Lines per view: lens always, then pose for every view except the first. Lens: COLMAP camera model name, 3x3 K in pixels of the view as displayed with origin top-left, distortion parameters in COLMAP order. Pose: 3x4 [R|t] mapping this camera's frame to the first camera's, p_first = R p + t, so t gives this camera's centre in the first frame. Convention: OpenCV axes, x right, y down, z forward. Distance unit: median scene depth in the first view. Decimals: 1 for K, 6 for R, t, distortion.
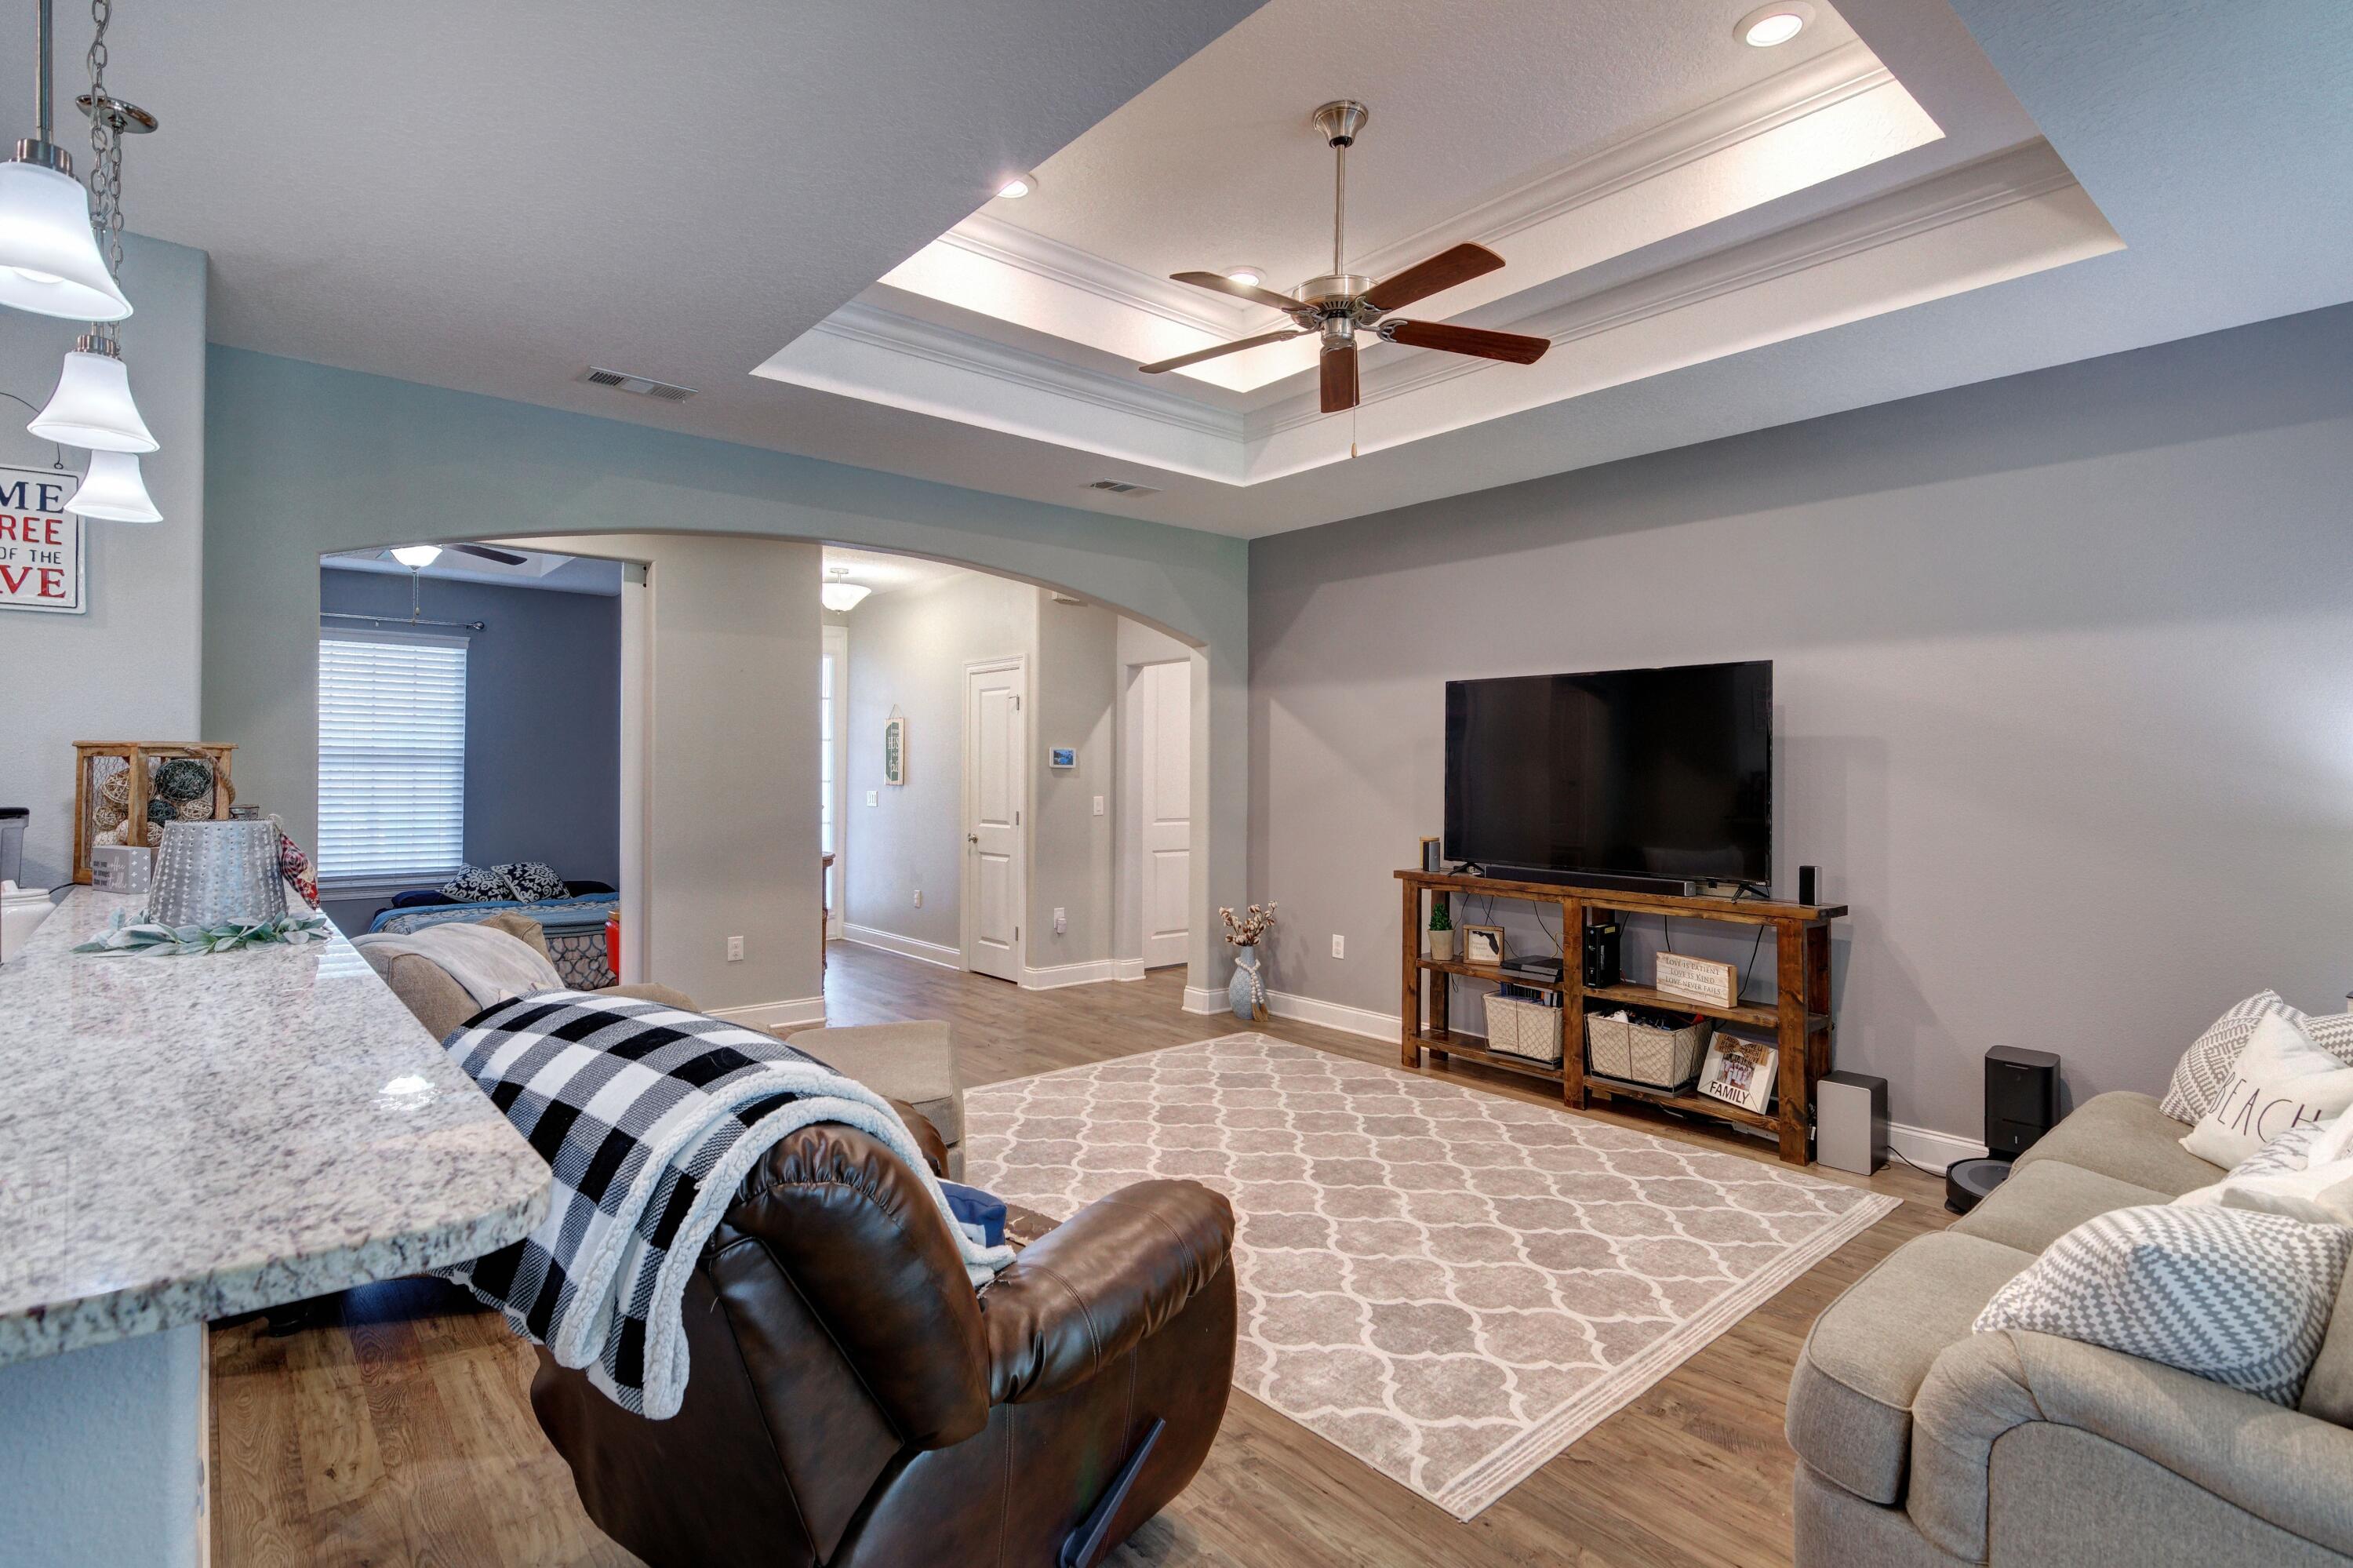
lens RADIAL K [[1139.8, 0, 1181.9], [0, 1139.8, 749.0], [0, 0, 1]] dist [0.001365, -0.000613]
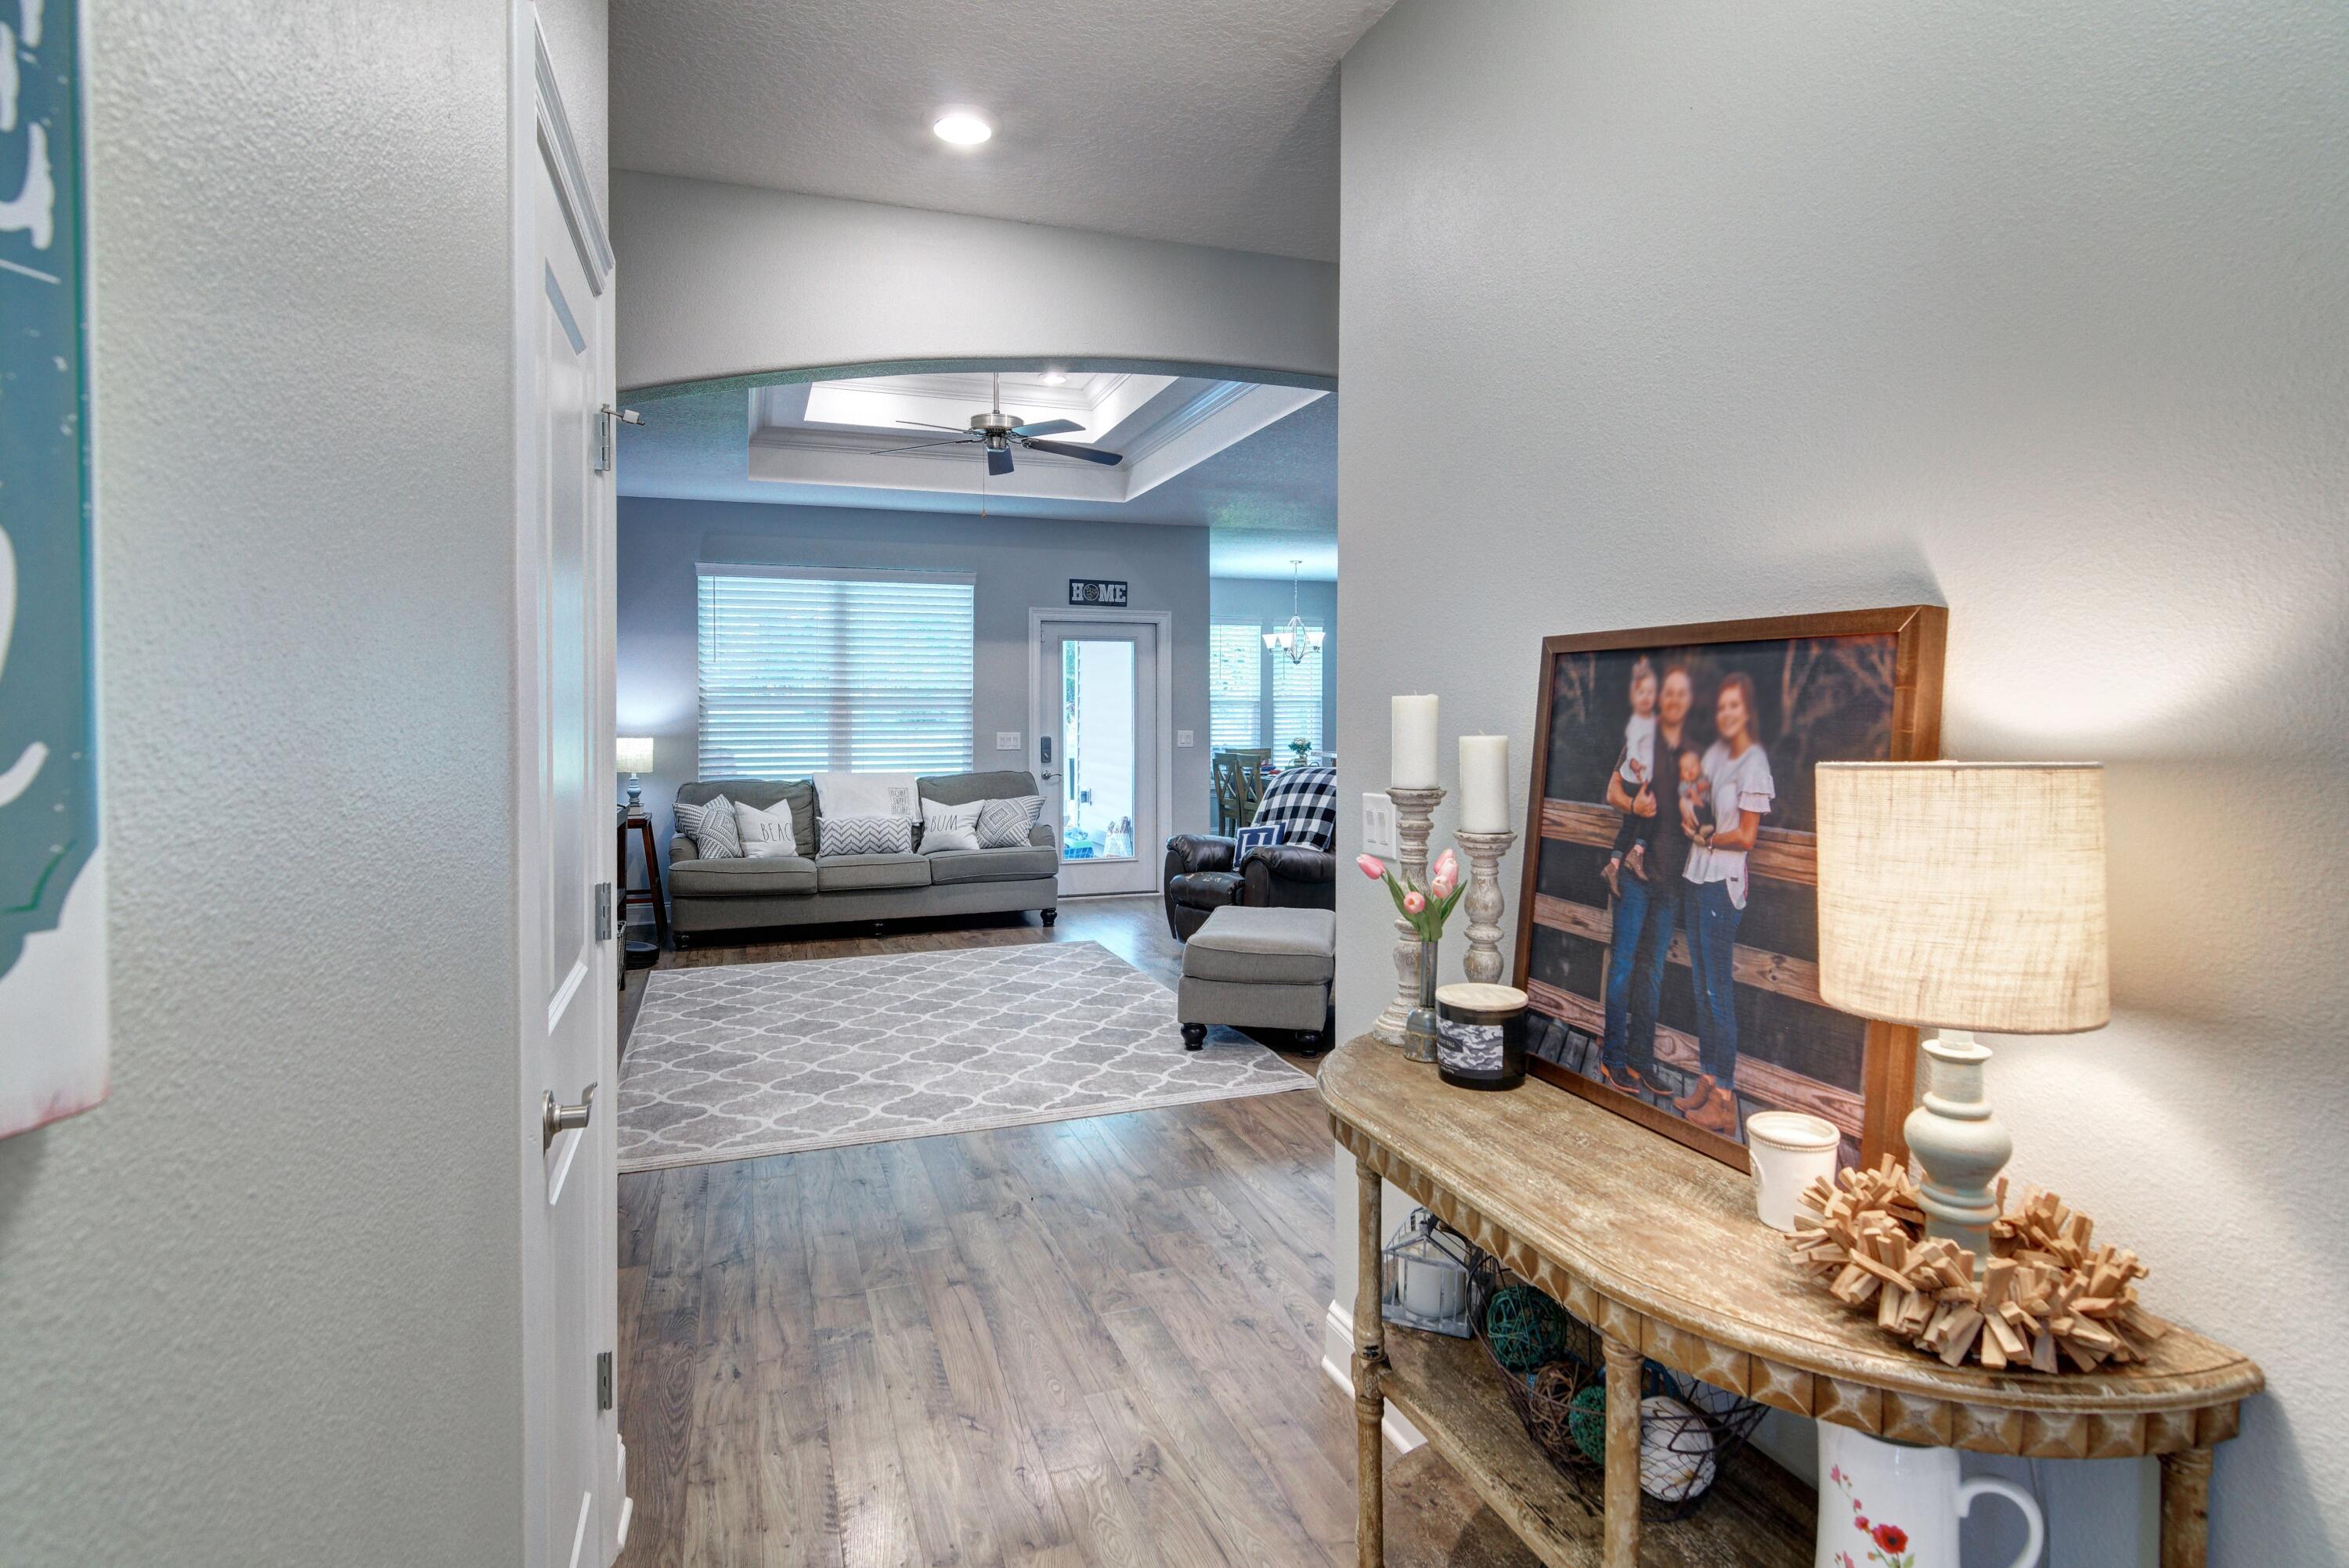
lens RADIAL K [[1229.0, 0, 1187.1], [0, 1229.0, 725.1], [0, 0, 1]] dist [-0.000652, -0.000043]
pose [[-0.934184, -0.011235, 0.356616, -0.638255], [-0.012164, 0.999926, -0.000362, 0.033697], [-0.356585, -0.004676, -0.934251, 2.157407]]
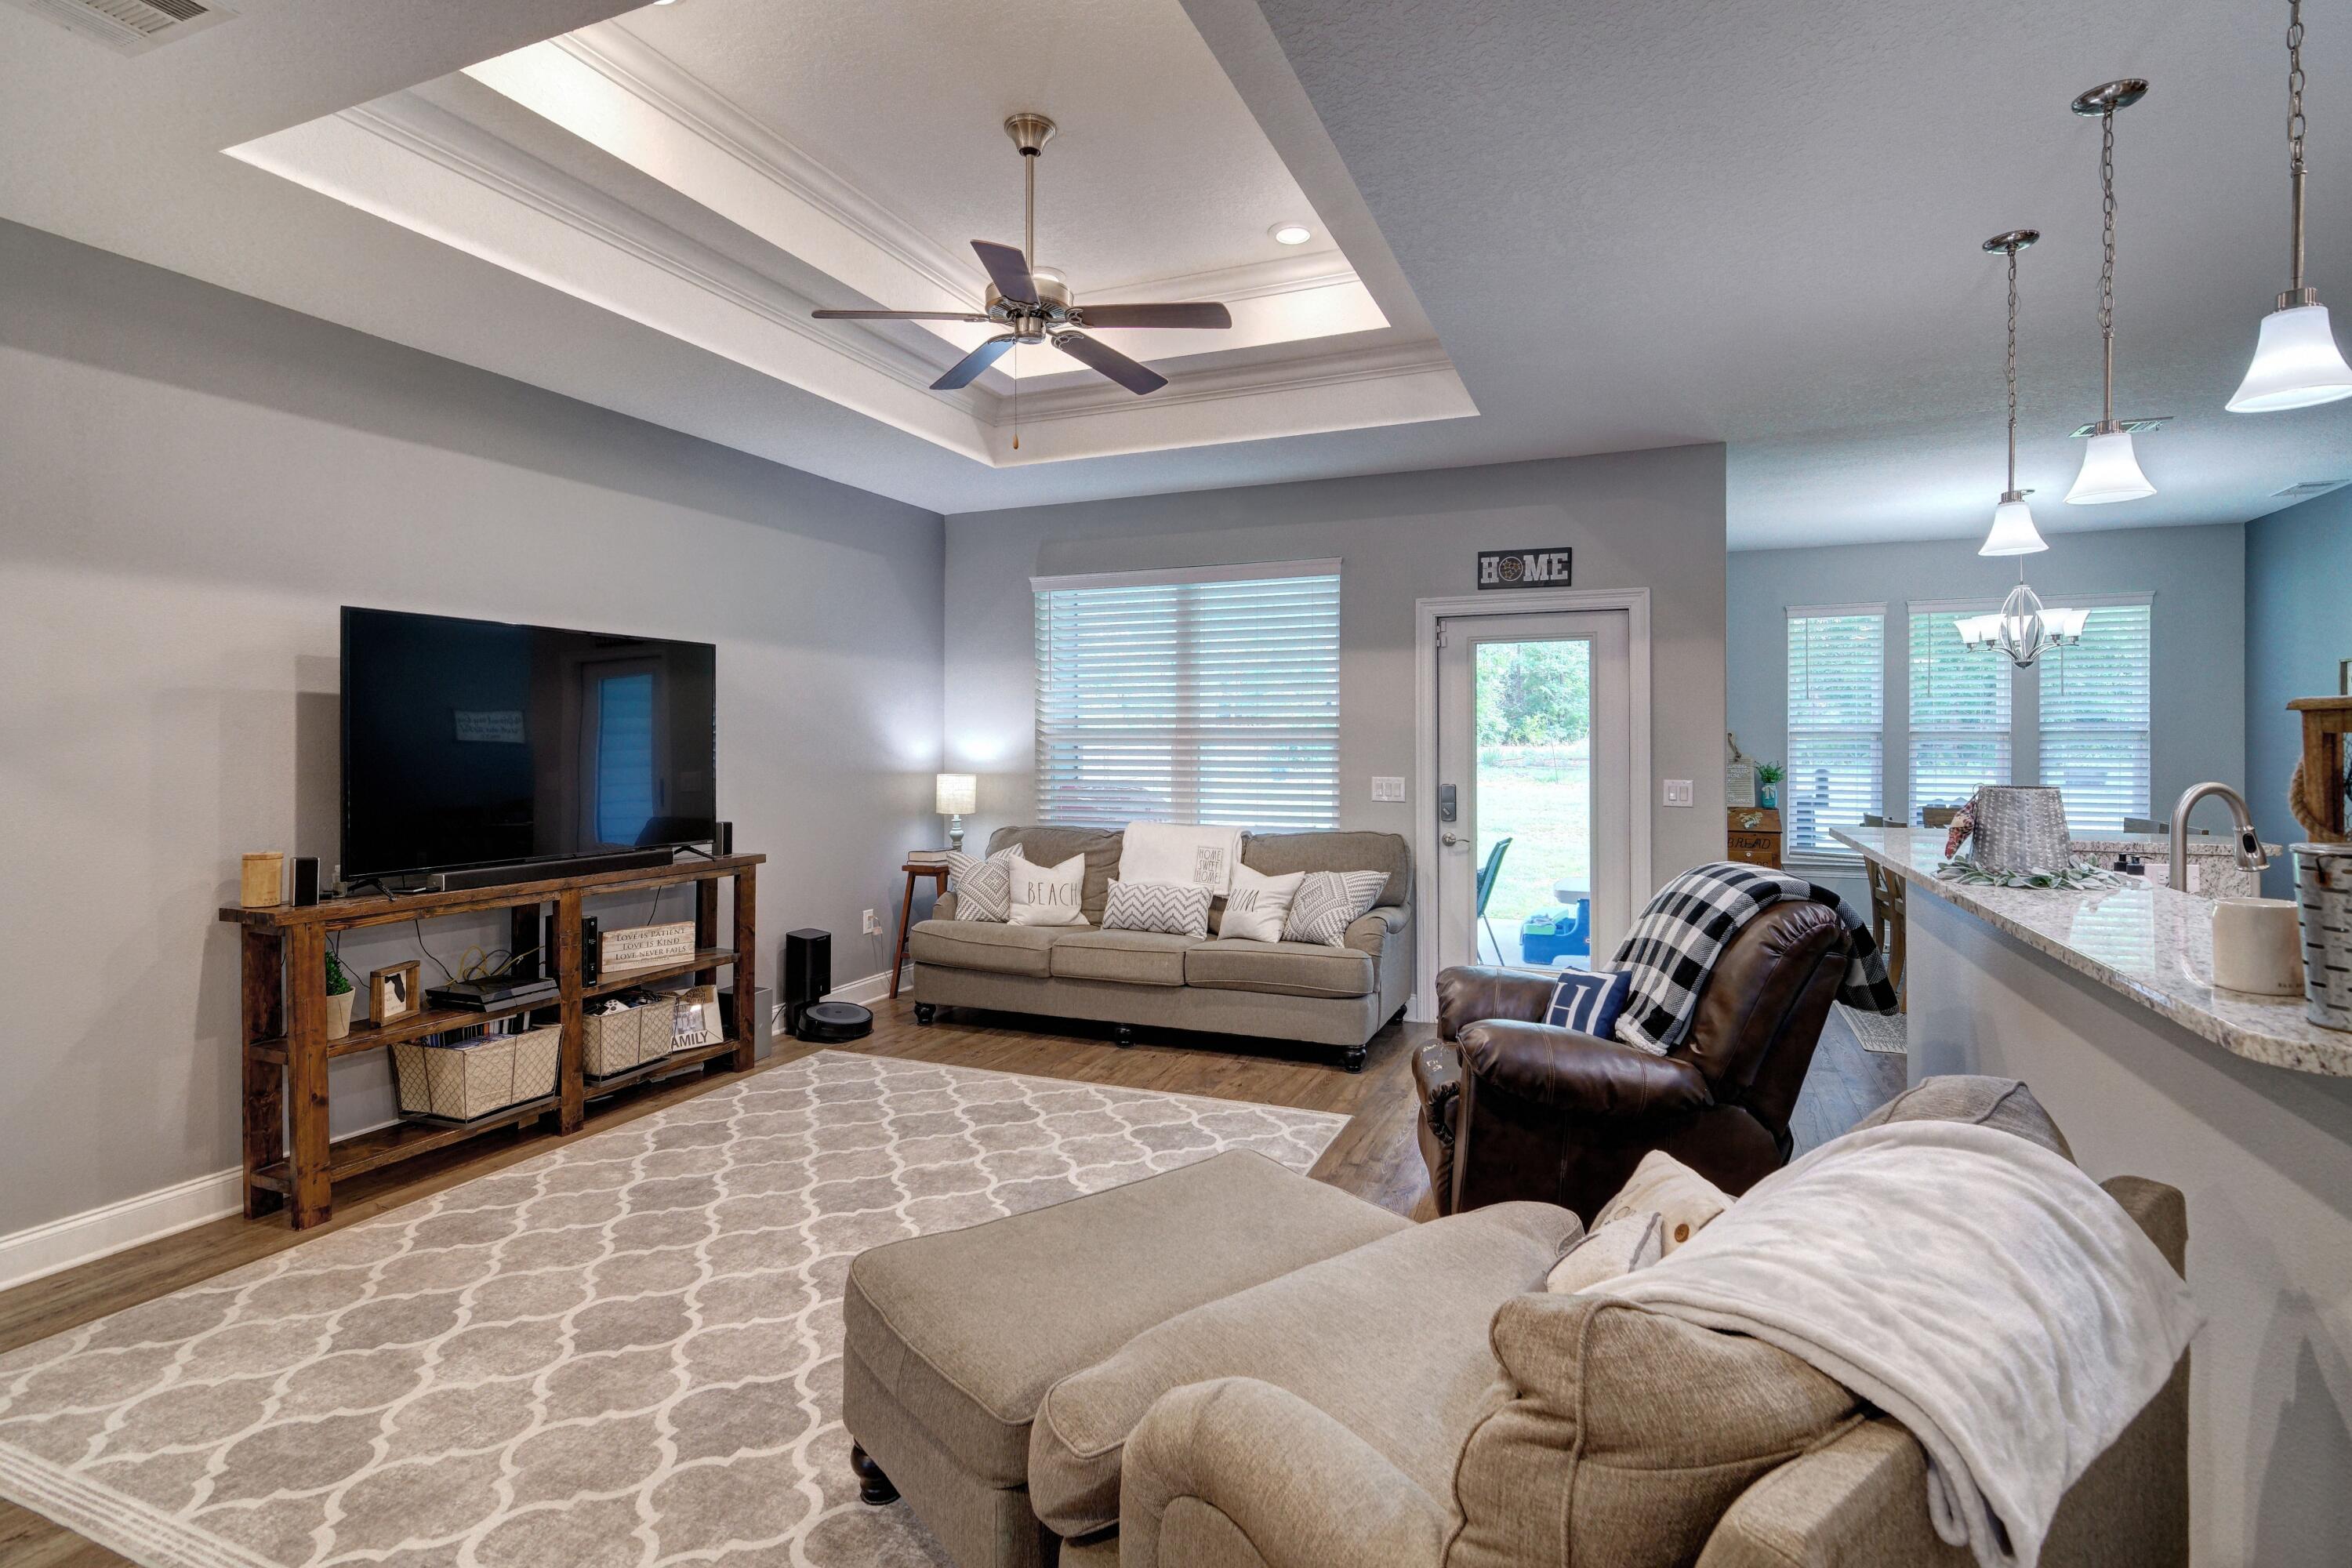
lens RADIAL K [[1139.3, 0, 1181.4], [0, 1139.3, 749.0], [0, 0, 1]] dist [0.001365, -0.000613]
pose [[-0.446615, -0.012373, 0.894641, -0.731610], [-0.018574, 0.999817, 0.004555, 0.013190], [-0.894534, -0.014583, -0.446763, 1.130119]]
